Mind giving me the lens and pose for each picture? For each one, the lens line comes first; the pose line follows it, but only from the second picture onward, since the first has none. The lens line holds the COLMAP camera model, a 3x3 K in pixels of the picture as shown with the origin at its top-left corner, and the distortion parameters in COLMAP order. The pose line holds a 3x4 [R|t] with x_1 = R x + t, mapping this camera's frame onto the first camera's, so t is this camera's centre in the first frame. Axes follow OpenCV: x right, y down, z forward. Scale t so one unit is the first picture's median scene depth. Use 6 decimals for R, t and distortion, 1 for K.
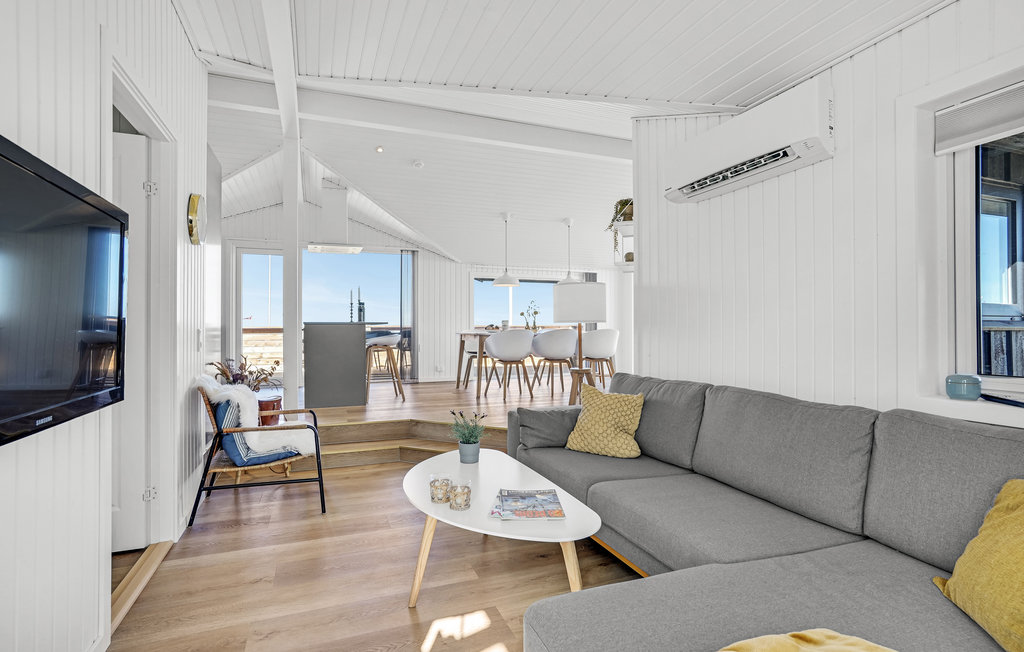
lens RADIAL K [[489.4, 0, 512.0], [0, 489.4, 326.0], [0, 0, 1]] dist [-0.030943, 0.023520]
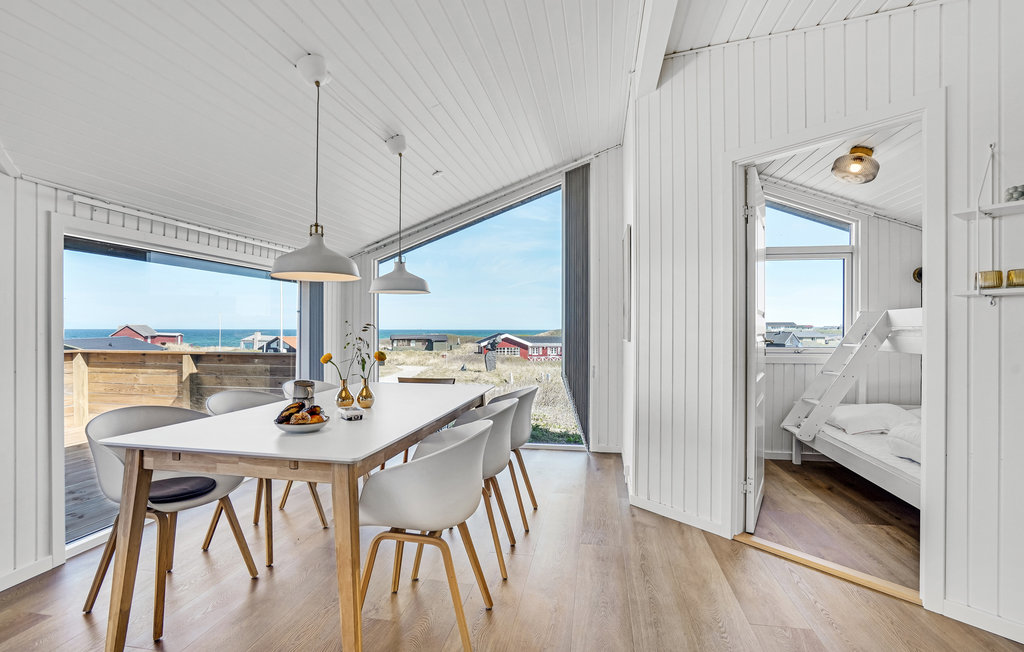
lens RADIAL K [[502.4, 0, 509.6], [0, 502.4, 329.9], [0, 0, 1]] dist [-0.021949, 0.000163]
pose [[0.542851, 0.000681, 0.839829, -0.210954], [-0.006568, 0.999973, 0.003435, -0.046680], [-0.839803, -0.007380, 0.542840, 0.665606]]
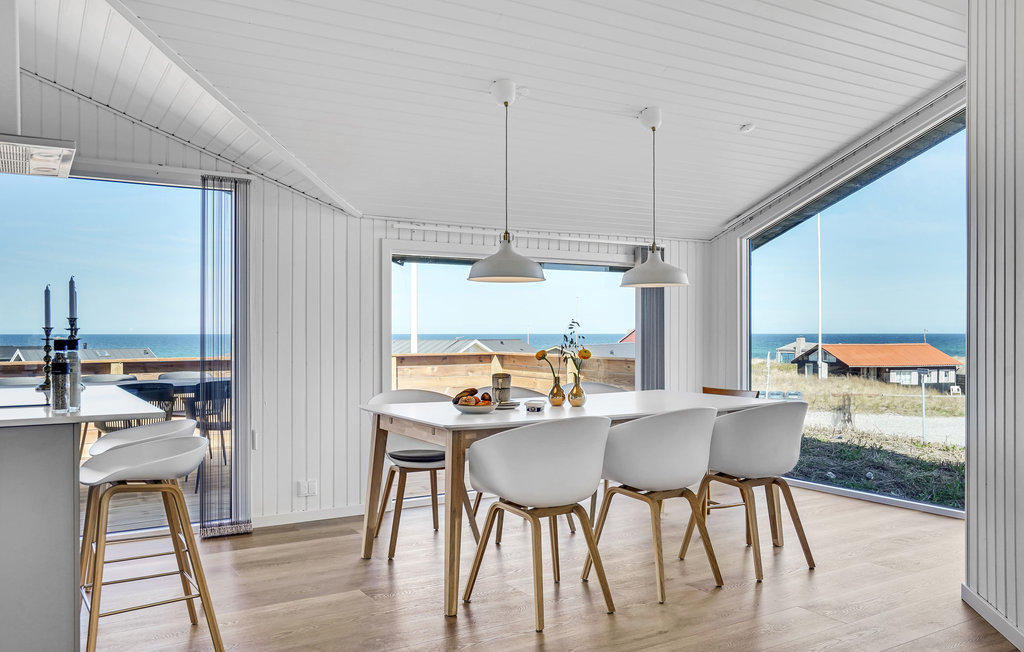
lens RADIAL K [[805.9, 0, 514.7], [0, 805.9, 334.0], [0, 0, 1]] dist [-0.011839, 0.008642]
pose [[0.987014, -0.000391, 0.160635, -0.096493], [-0.000483, 0.999985, 0.005407, -0.043246], [-0.160634, -0.005414, 0.986999, 0.382133]]
